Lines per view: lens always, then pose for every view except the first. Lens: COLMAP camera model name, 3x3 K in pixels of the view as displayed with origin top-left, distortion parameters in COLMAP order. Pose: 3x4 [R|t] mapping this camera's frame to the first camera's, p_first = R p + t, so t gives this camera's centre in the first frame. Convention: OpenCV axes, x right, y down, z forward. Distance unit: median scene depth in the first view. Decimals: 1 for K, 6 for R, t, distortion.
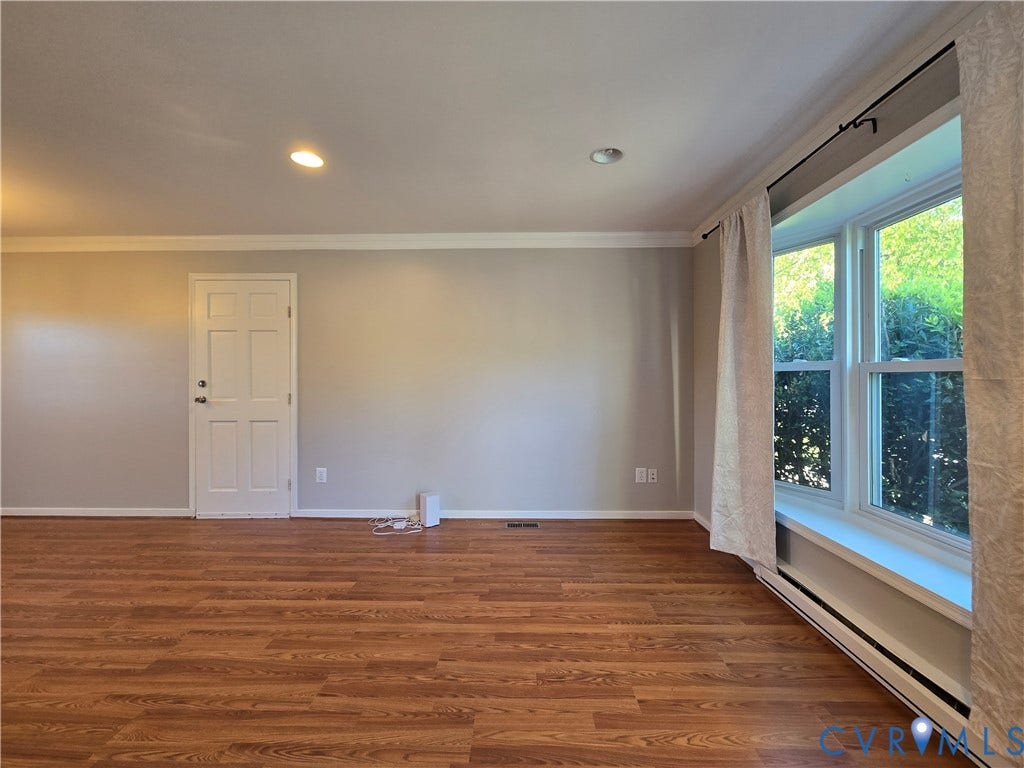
lens RADIAL K [[414.9, 0, 510.2], [0, 414.9, 380.7], [0, 0, 1]] dist [0.001745, 0.000152]
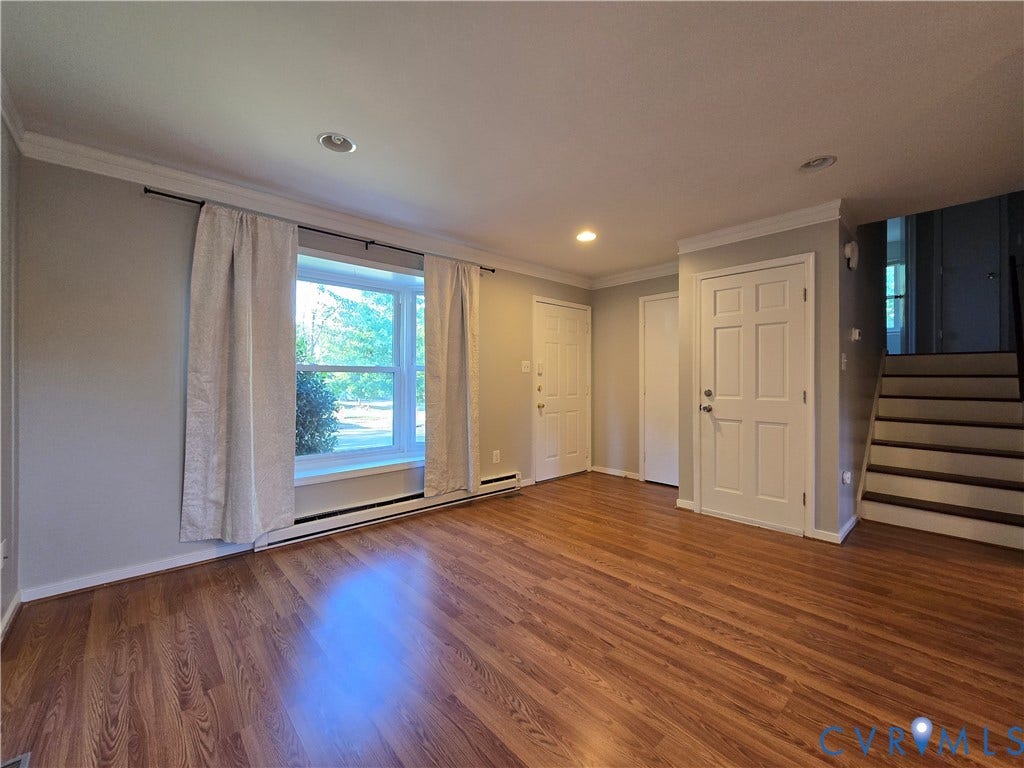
lens RADIAL K [[414.9, 0, 513.4], [0, 414.9, 384.1], [0, 0, 1]] dist [0.001745, 0.000152]
pose [[-0.688515, -0.008079, 0.725177, -1.078164], [-0.001948, 0.999955, 0.009291, 0.019238], [-0.725220, 0.004985, -0.688499, 1.956061]]
